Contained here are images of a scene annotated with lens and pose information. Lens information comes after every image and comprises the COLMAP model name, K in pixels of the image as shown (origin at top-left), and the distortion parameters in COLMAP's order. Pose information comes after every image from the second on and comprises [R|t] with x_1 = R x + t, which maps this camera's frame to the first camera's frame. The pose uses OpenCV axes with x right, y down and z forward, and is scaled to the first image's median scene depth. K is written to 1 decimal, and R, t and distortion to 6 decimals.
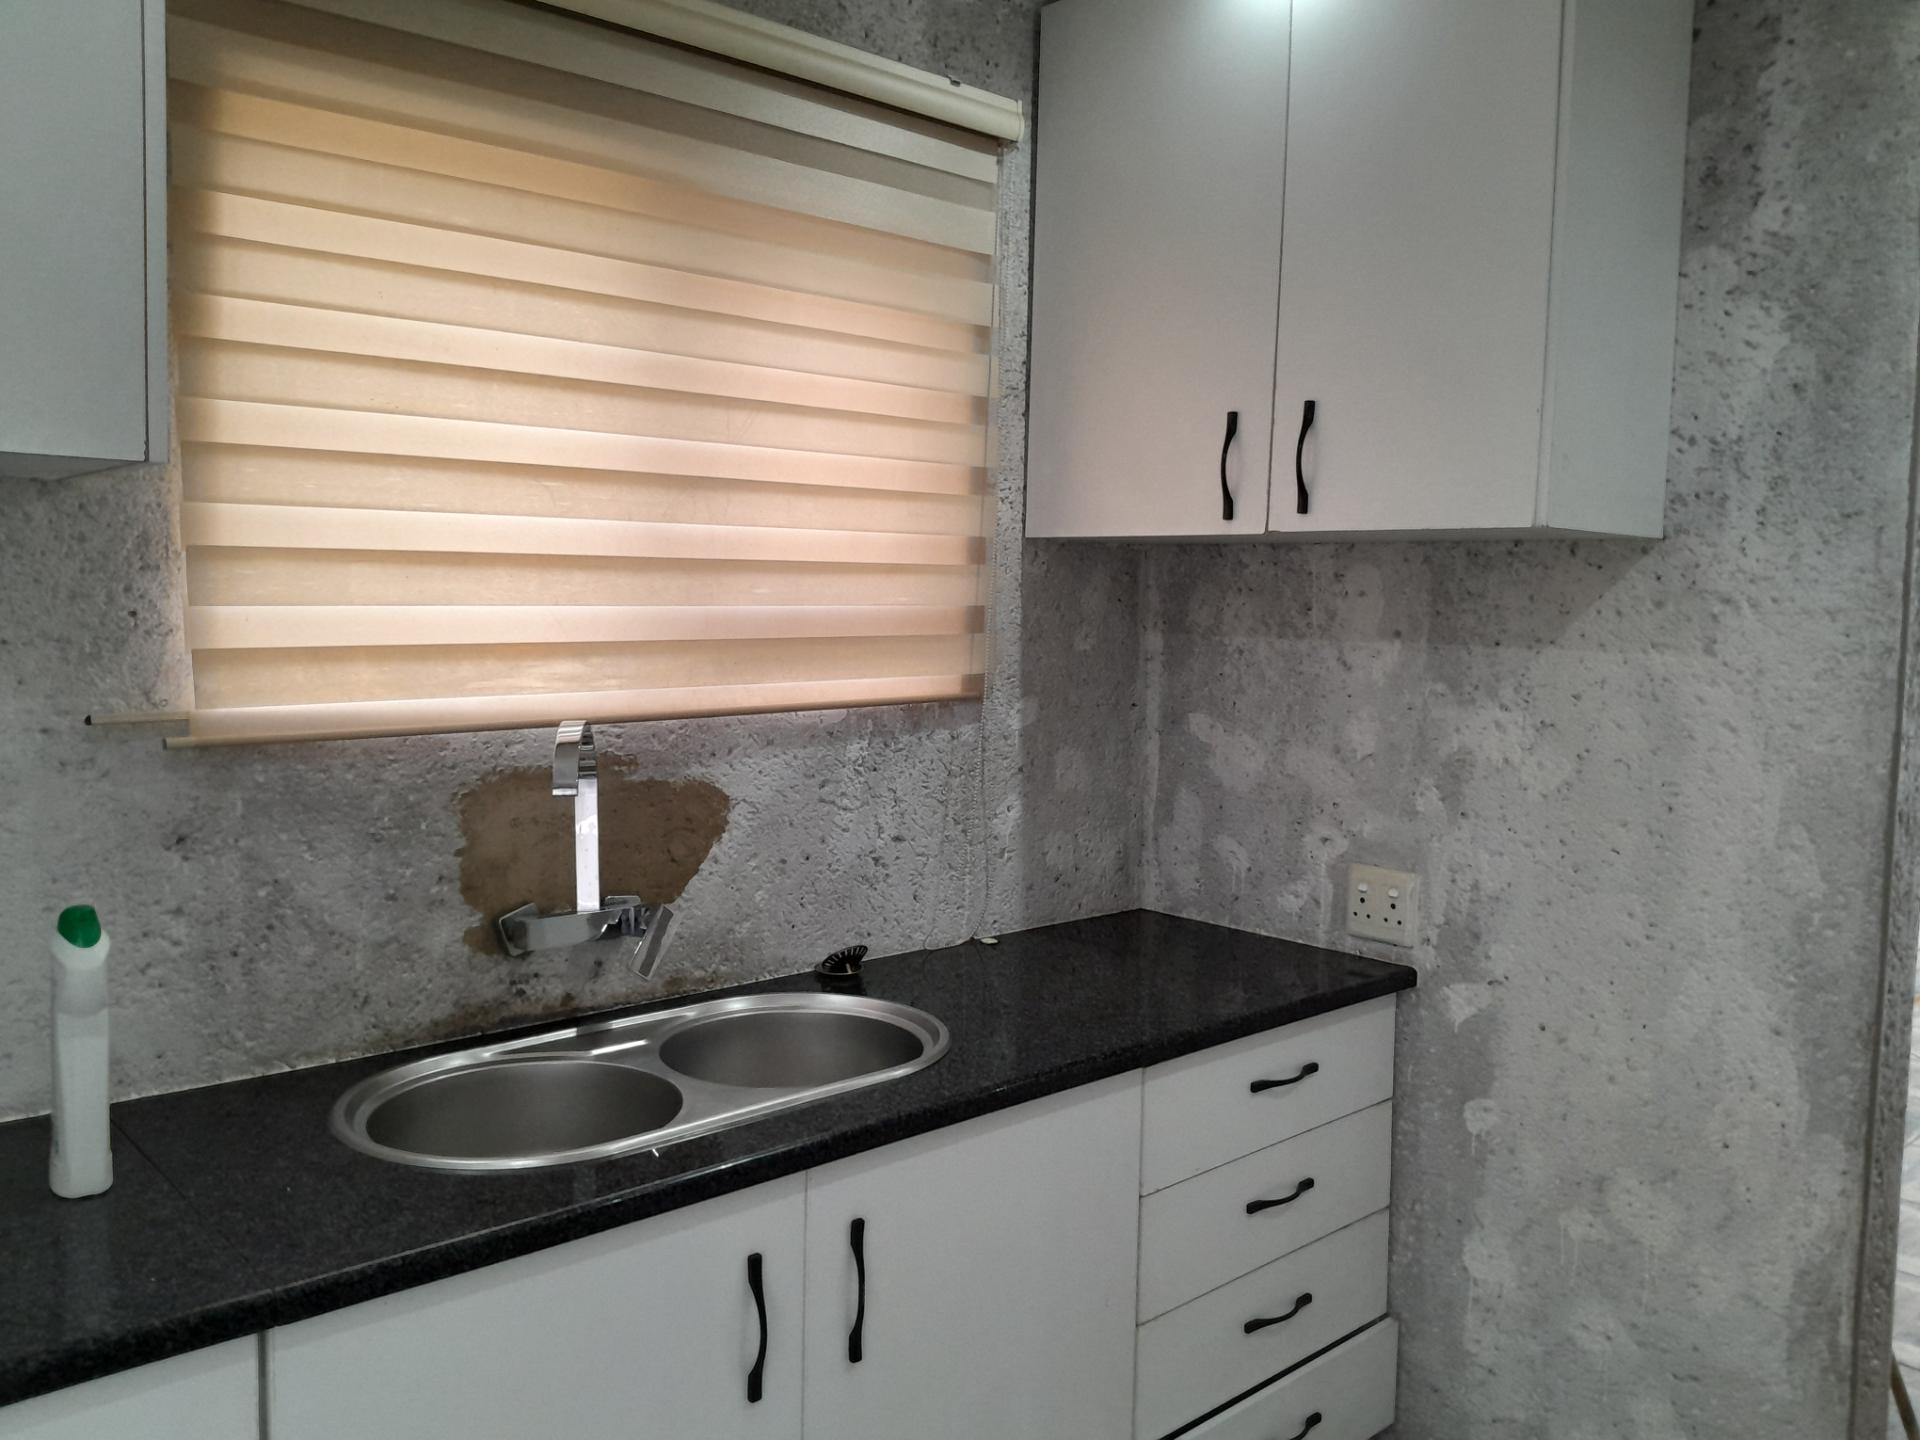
lens RADIAL K [[1478.8, 0, 979.0], [0, 1478.8, 731.5], [0, 0, 1]] dist [0.061469, -0.132217]
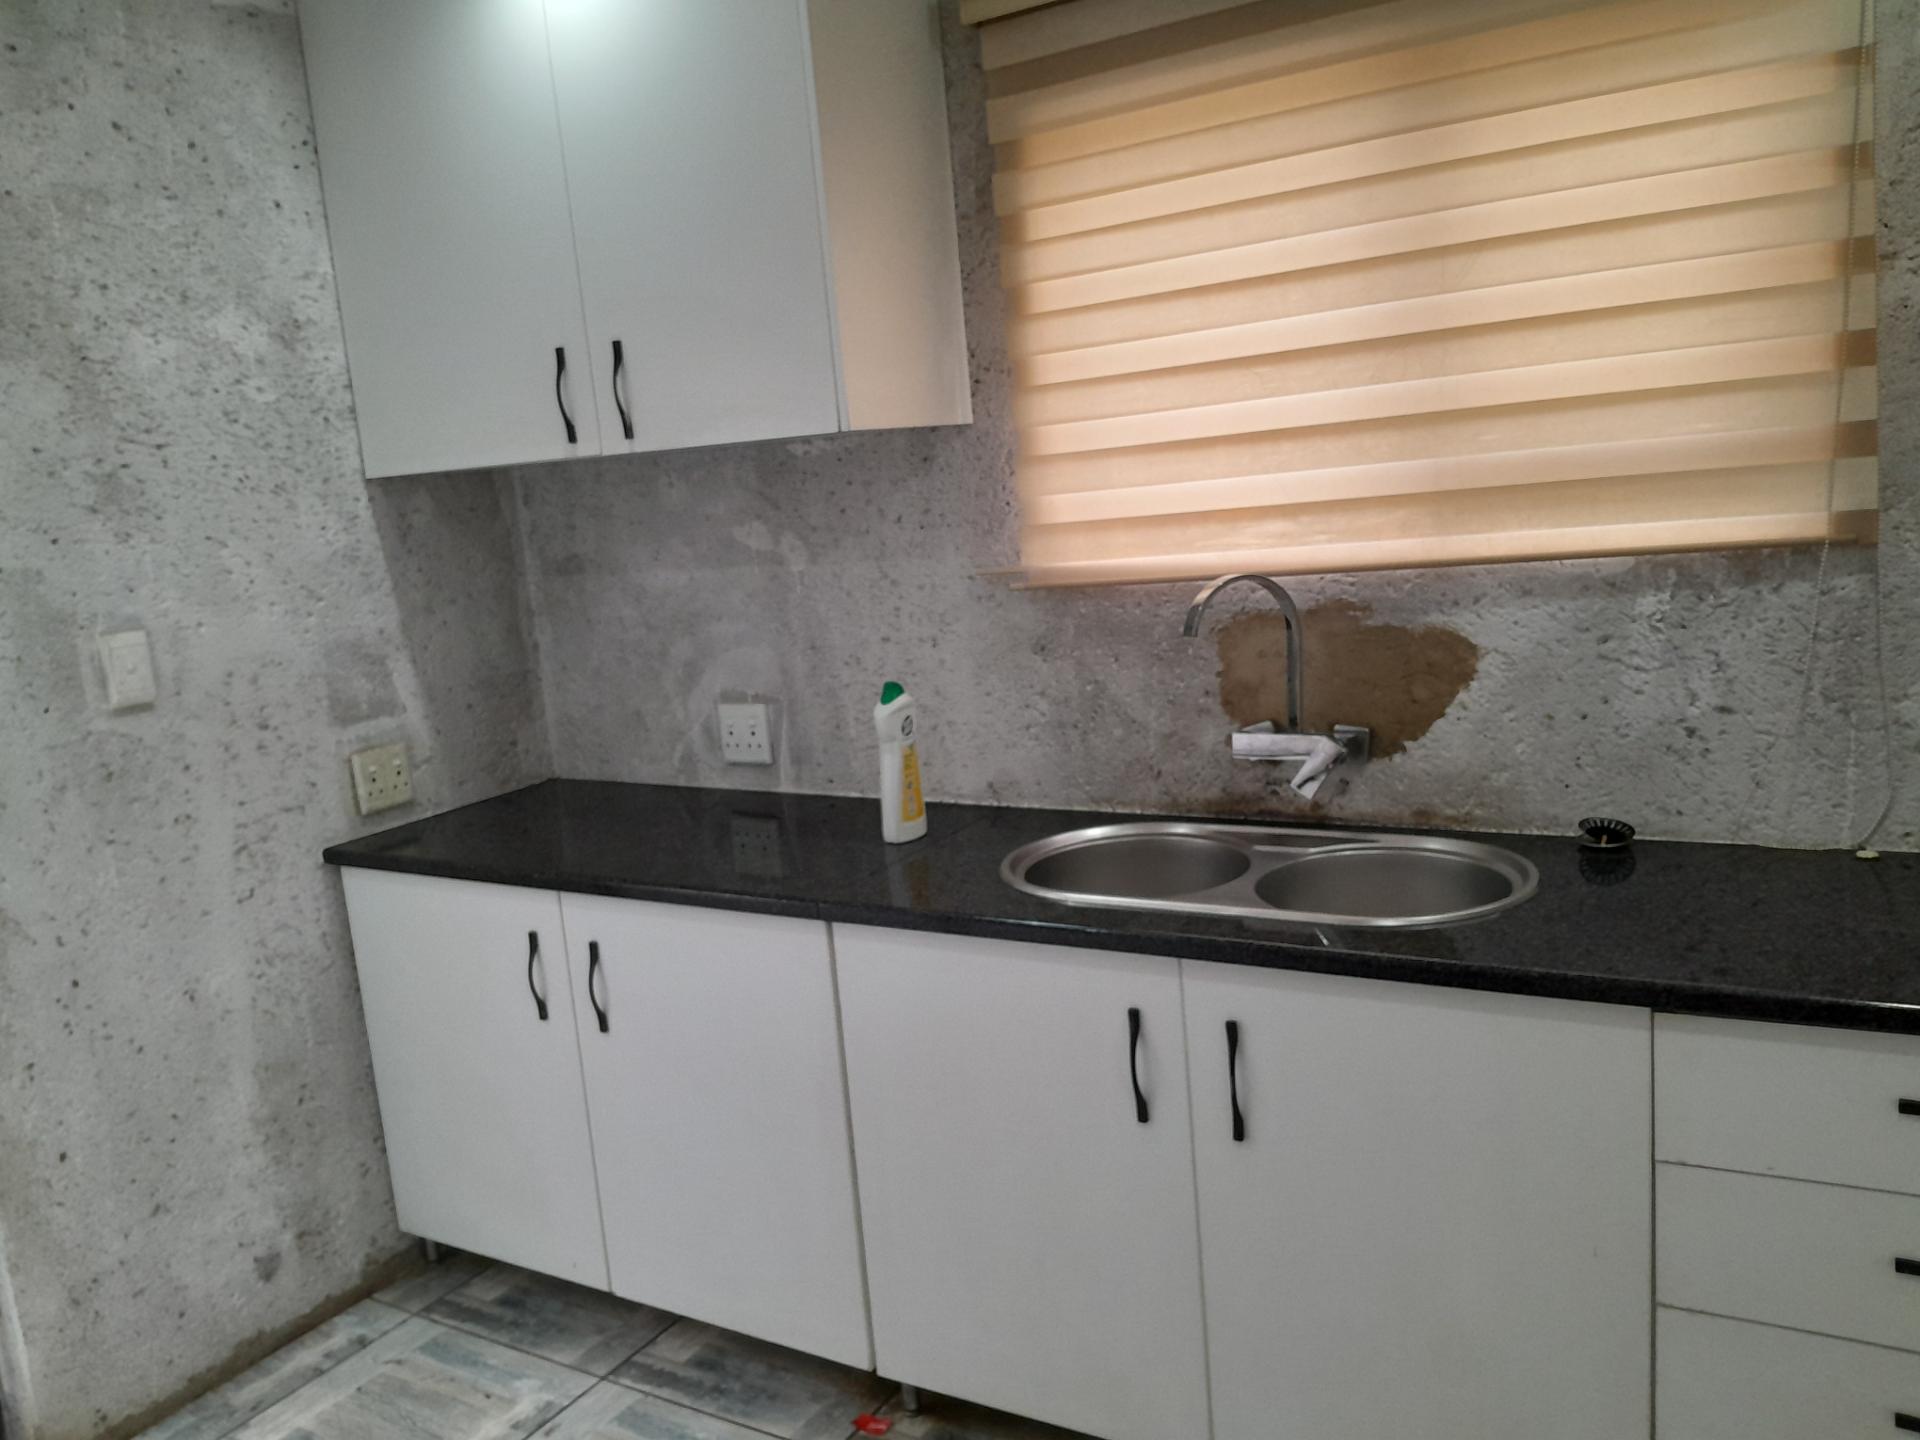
lens RADIAL K [[1478.8, 0, 947.4], [0, 1478.8, 734.6], [0, 0, 1]] dist [0.061469, -0.132217]
pose [[0.267721, 0.133477, -0.954206, 0.780776], [0.014764, 0.989673, 0.142581, -0.050311], [0.963383, -0.052260, 0.262985, 0.420047]]
